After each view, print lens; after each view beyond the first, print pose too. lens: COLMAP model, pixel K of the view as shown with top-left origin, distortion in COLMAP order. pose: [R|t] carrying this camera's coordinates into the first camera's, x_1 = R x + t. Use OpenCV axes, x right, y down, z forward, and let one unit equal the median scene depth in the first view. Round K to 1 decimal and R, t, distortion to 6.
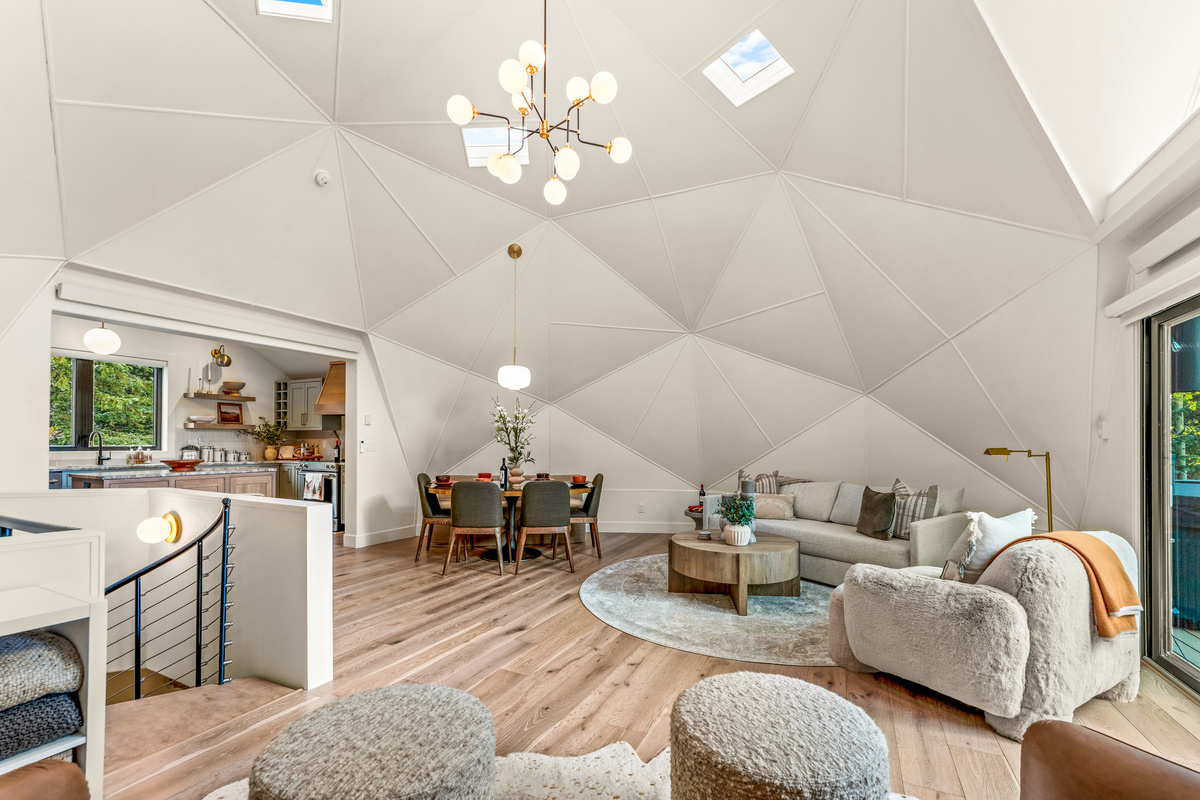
lens RADIAL K [[486.4, 0, 599.2], [0, 486.4, 440.9], [0, 0, 1]] dist [-0.002155, -0.000956]
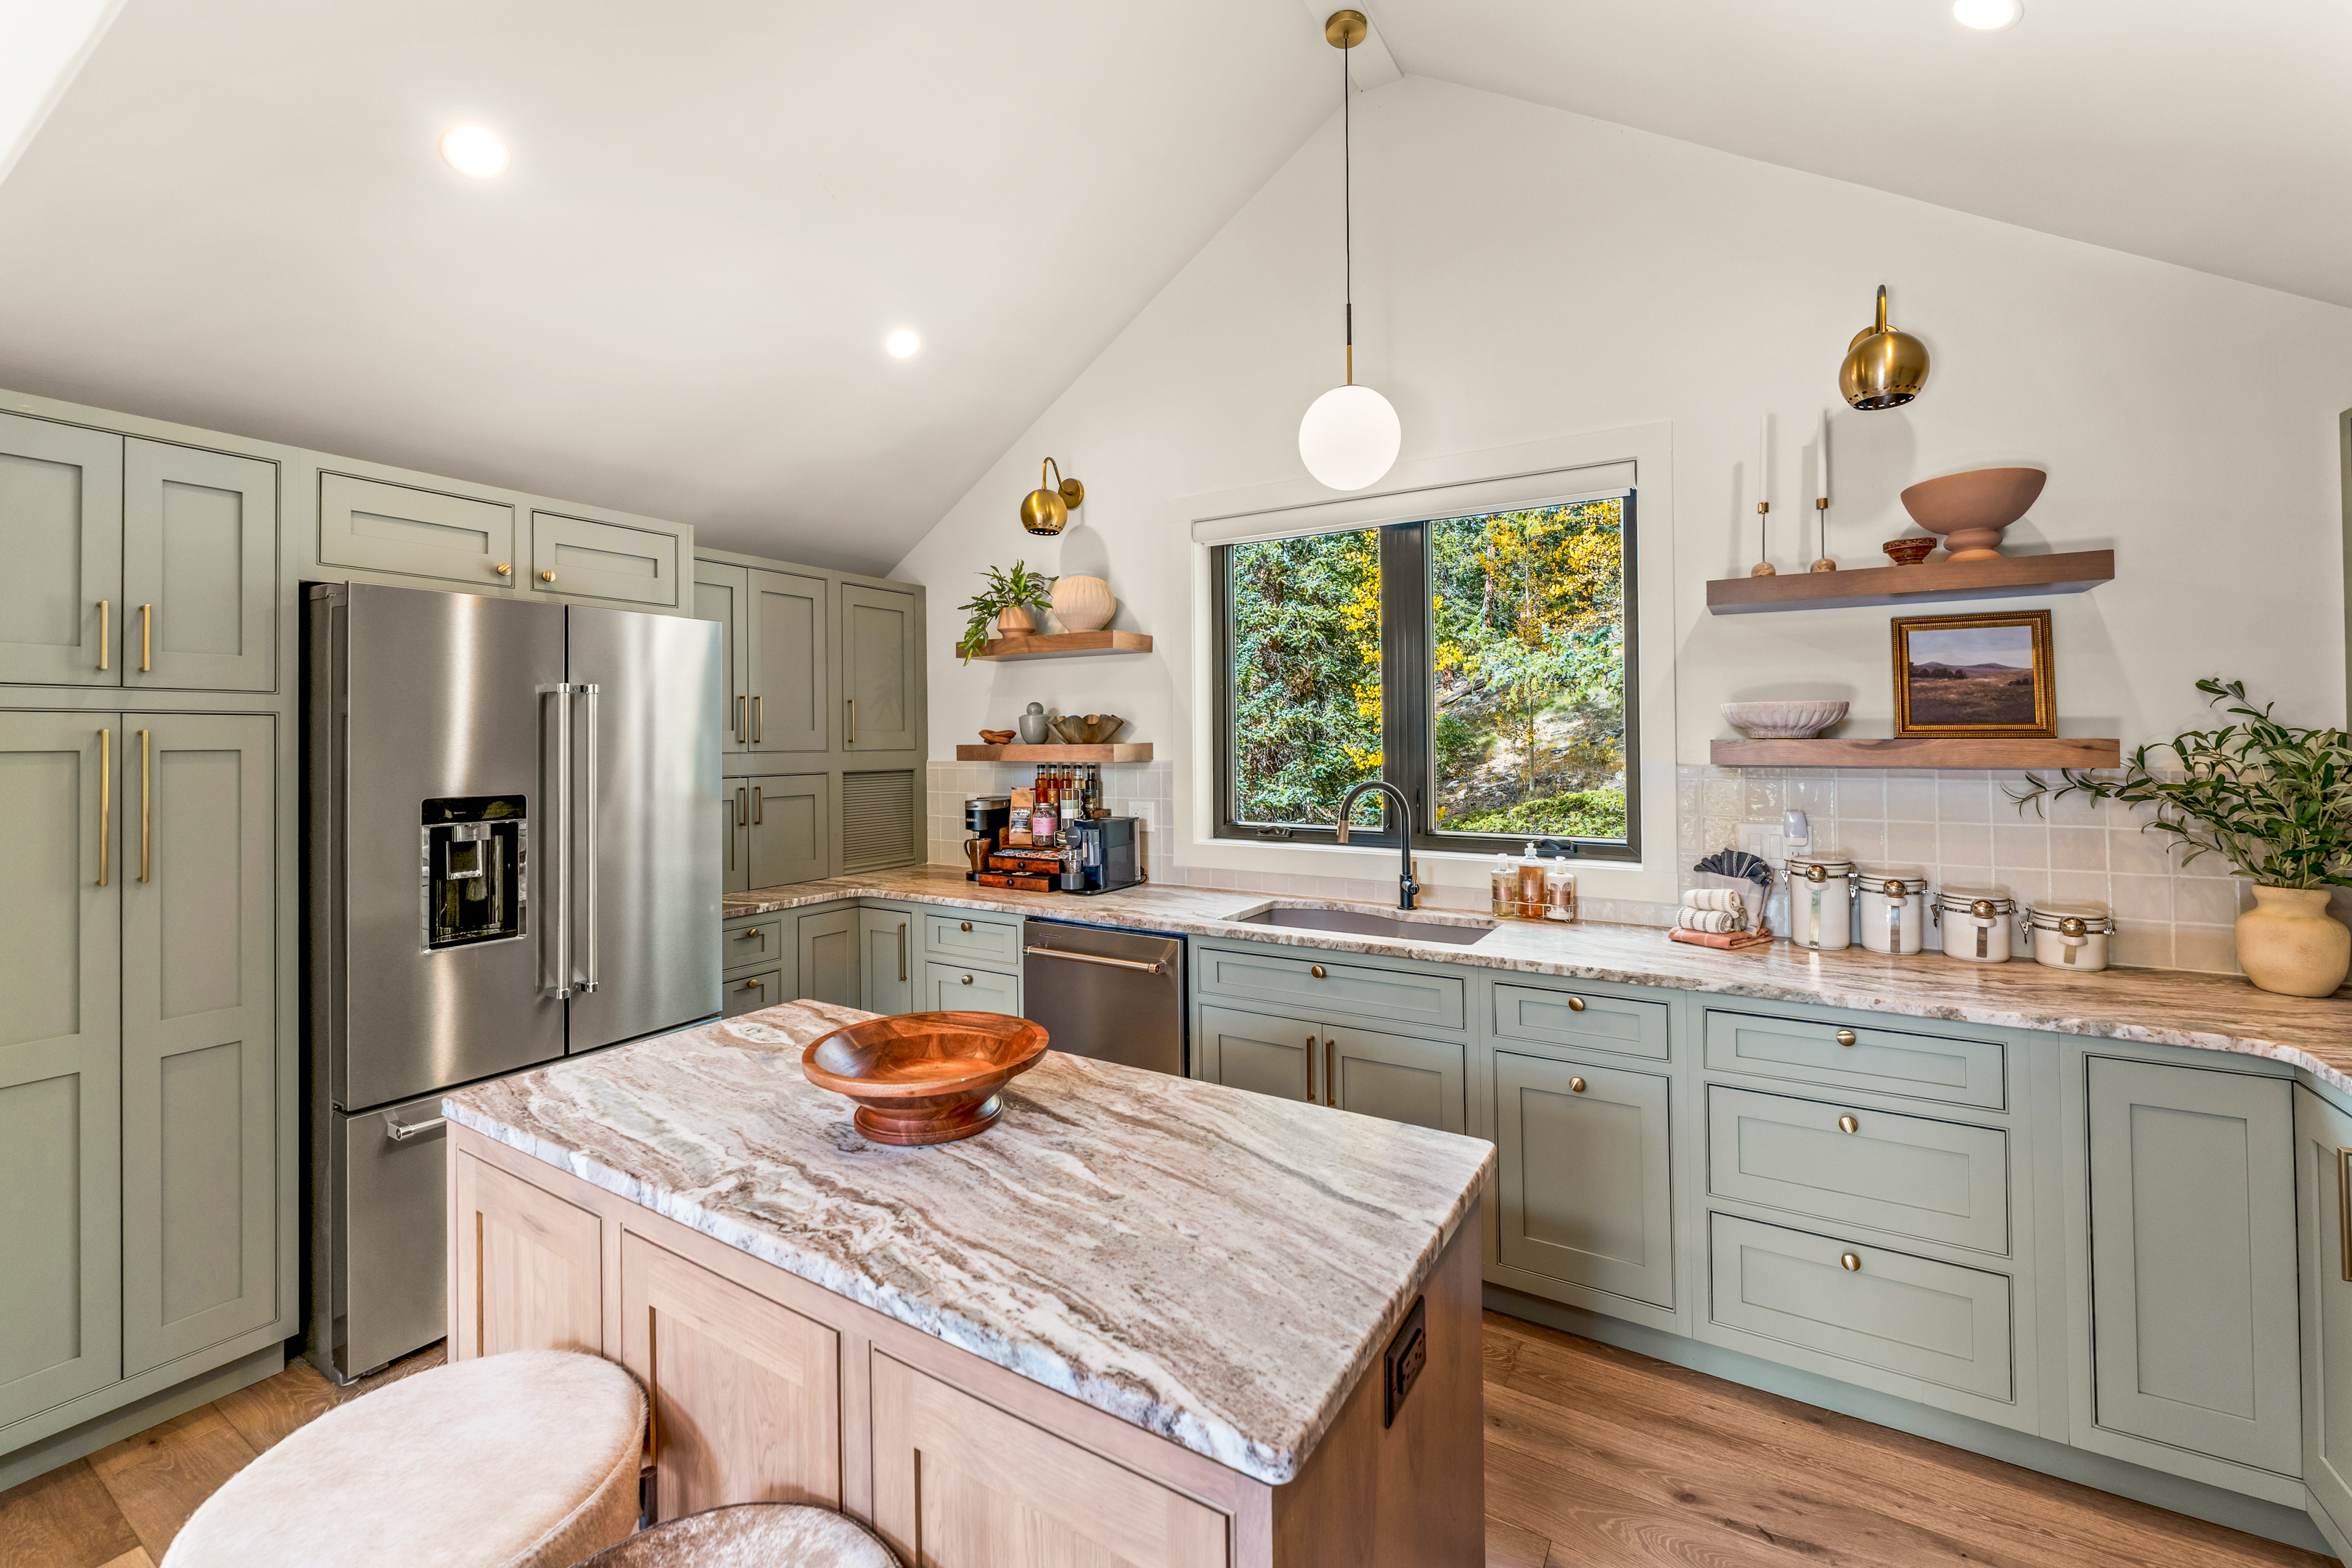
lens RADIAL K [[953.3, 0, 1186.8], [0, 953.3, 735.7], [0, 0, 1]] dist [-0.002155, -0.000956]
pose [[-0.105151, -0.008054, -0.994424, -0.406658], [0.003223, 0.999959, -0.008439, -0.033412], [0.994451, -0.004092, -0.105121, 0.775226]]
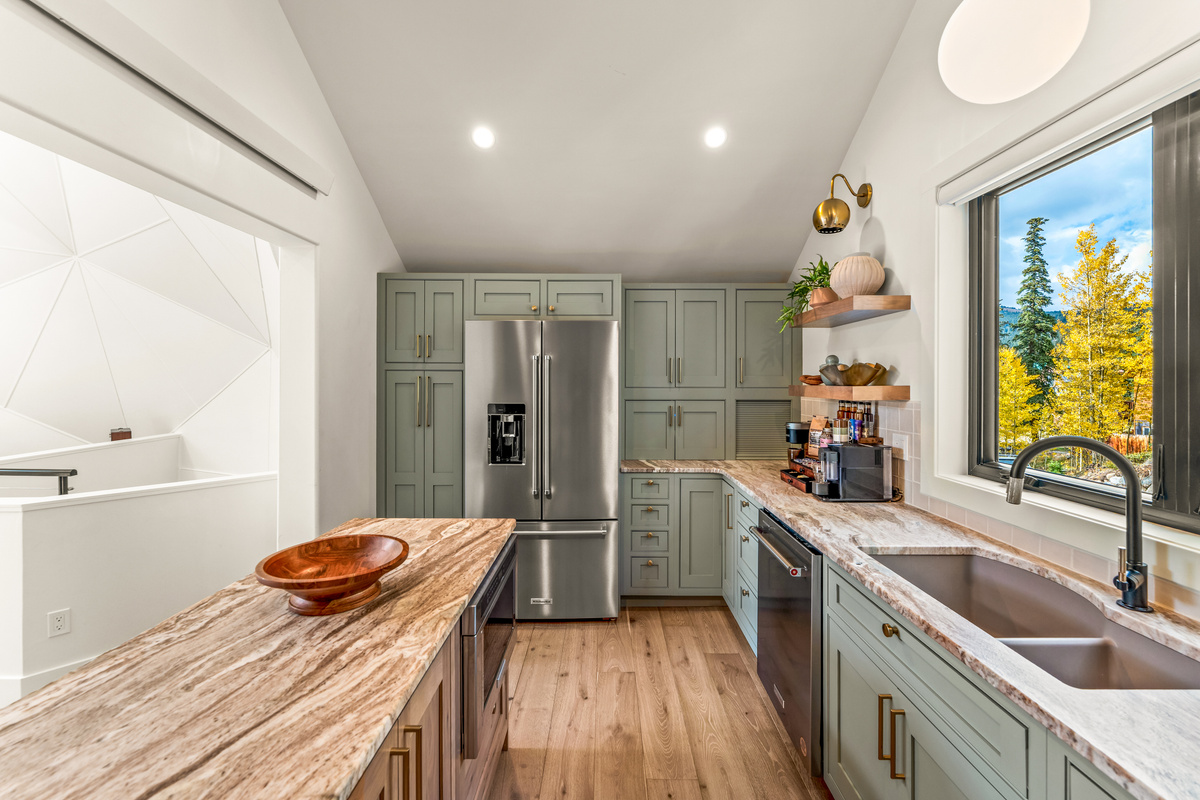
lens RADIAL K [[486.4, 0, 605.3], [0, 486.4, 387.8], [0, 0, 1]] dist [-0.002155, -0.000956]
pose [[-0.902888, -0.000437, -0.429875, -0.611752], [-0.007318, 0.999870, 0.014353, -0.035884], [0.429813, 0.016105, -0.902774, 0.903219]]
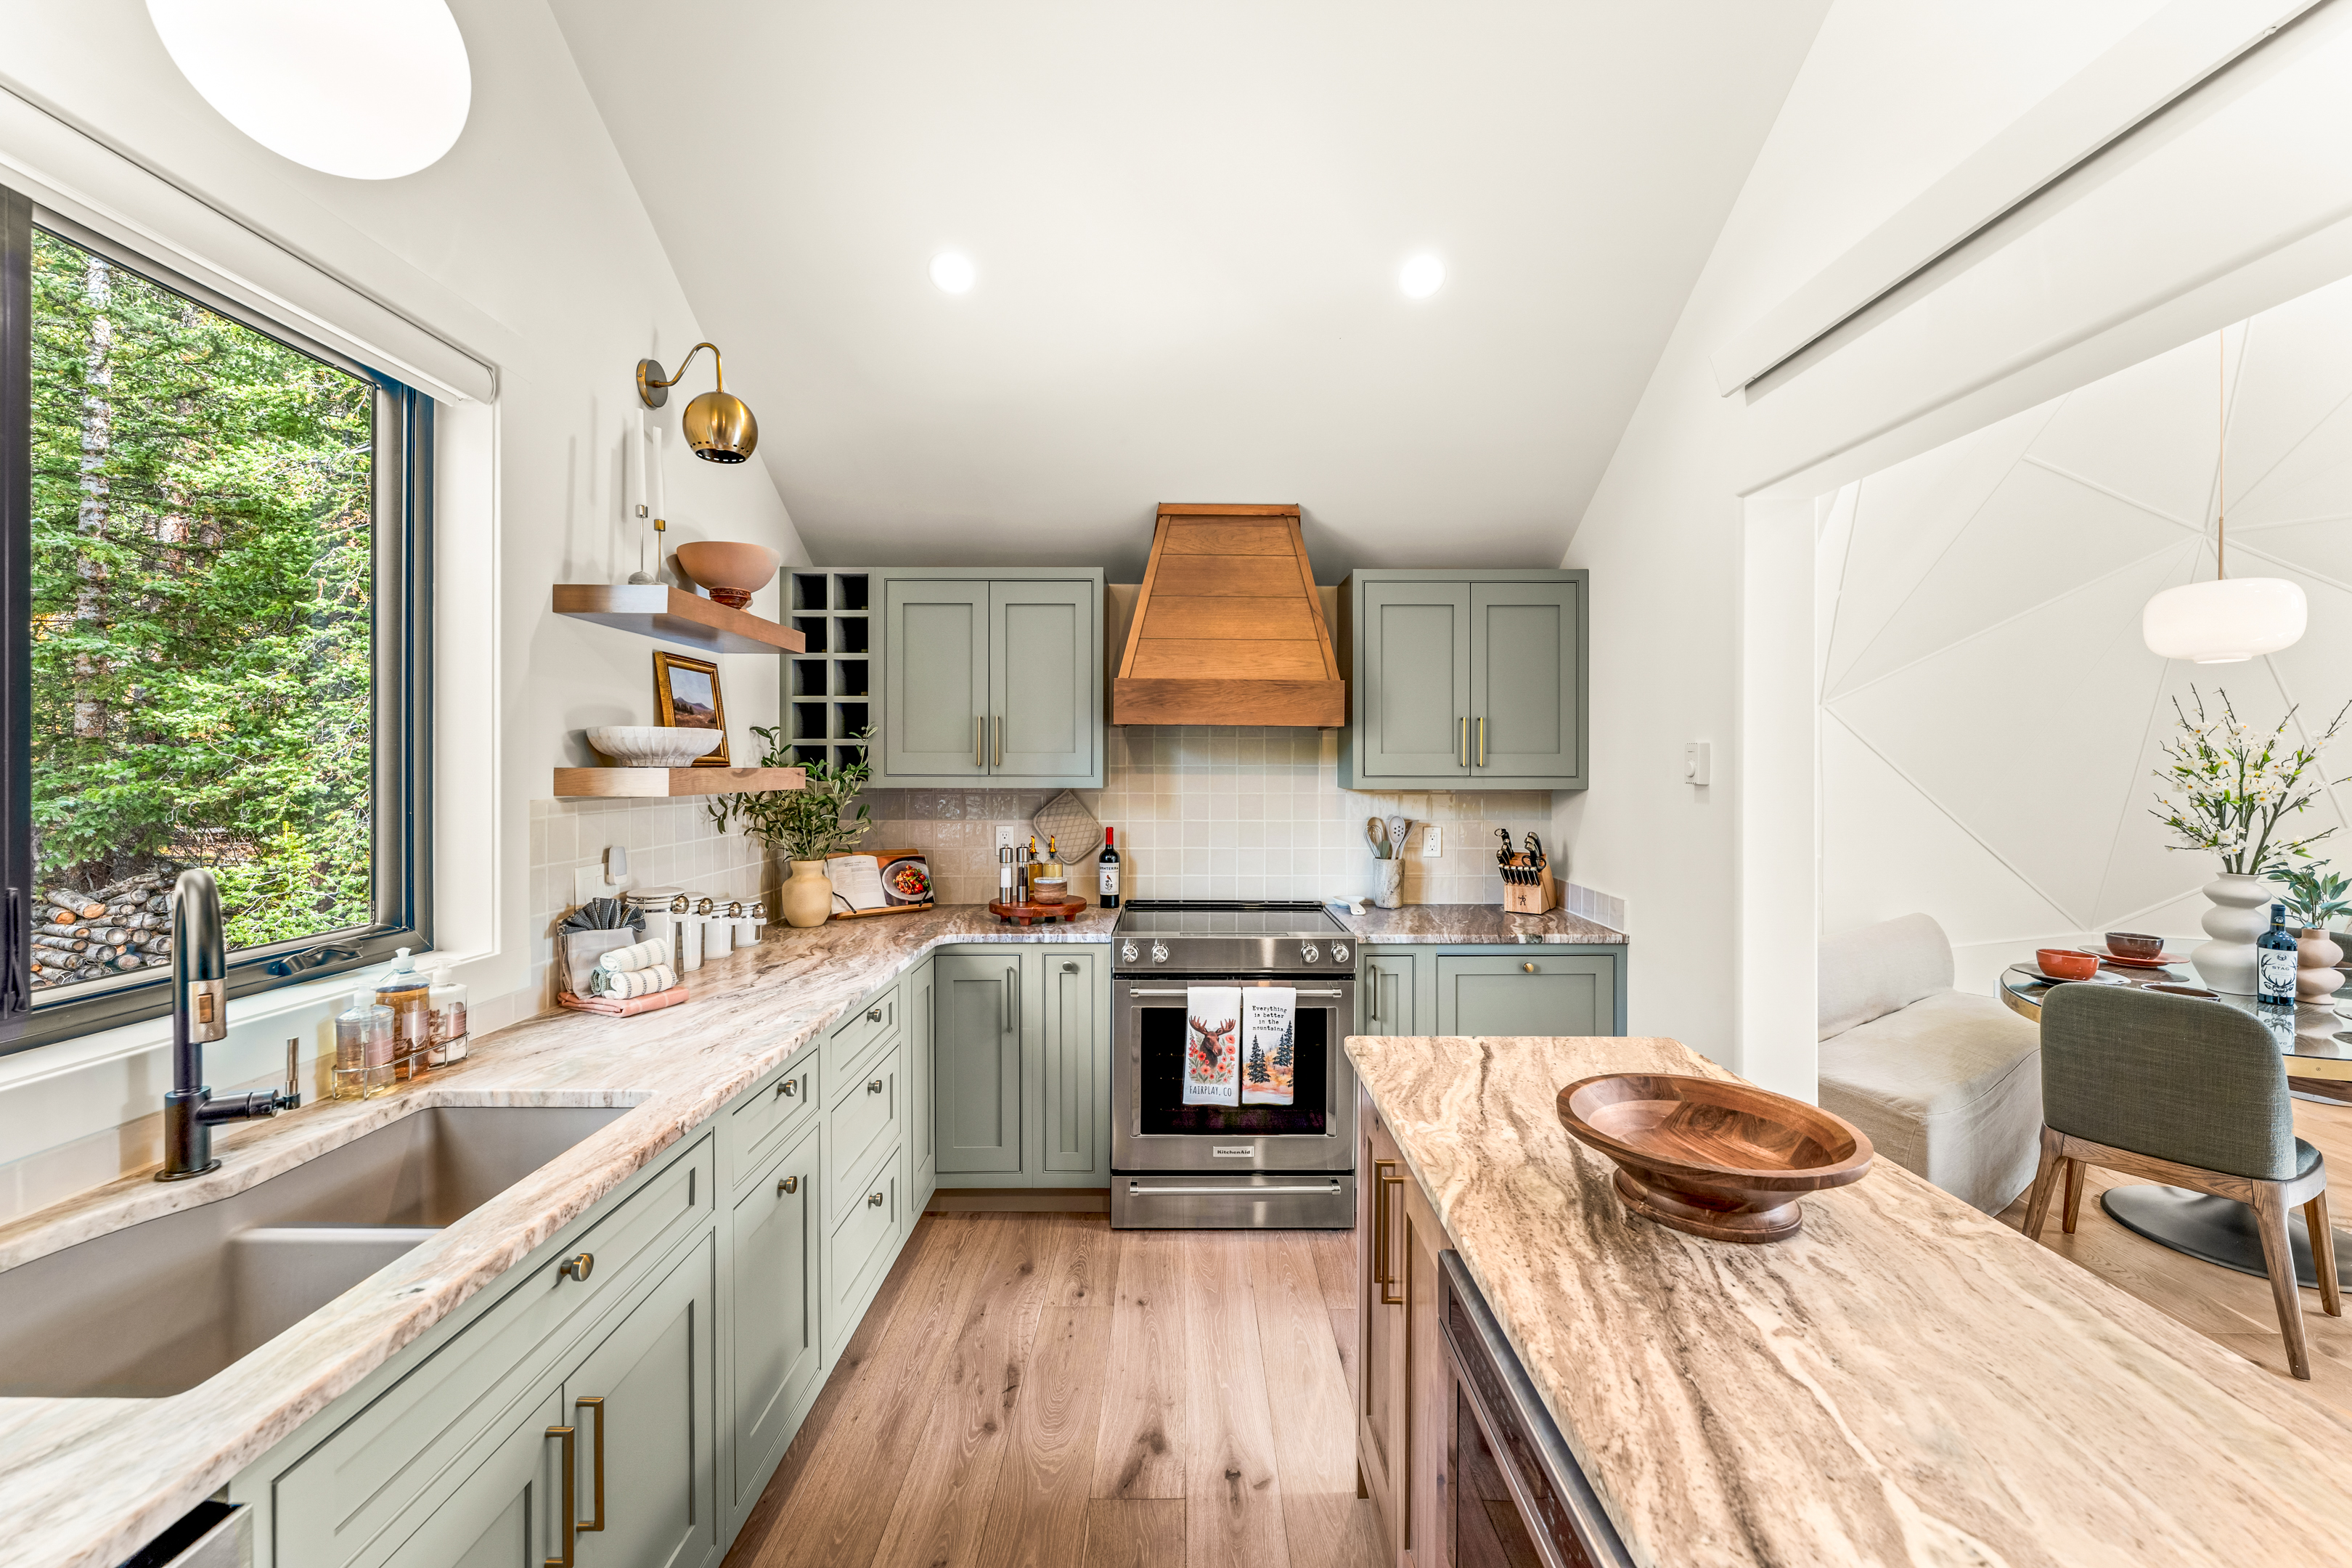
lens RADIAL K [[953.3, 0, 1166.7], [0, 953.3, 771.0], [0, 0, 1]] dist [-0.002155, -0.000956]
pose [[0.908736, -0.006350, 0.417323, -0.759022], [0.003240, 0.999961, 0.008159, -0.035435], [-0.417359, -0.006063, 0.908721, 0.585291]]
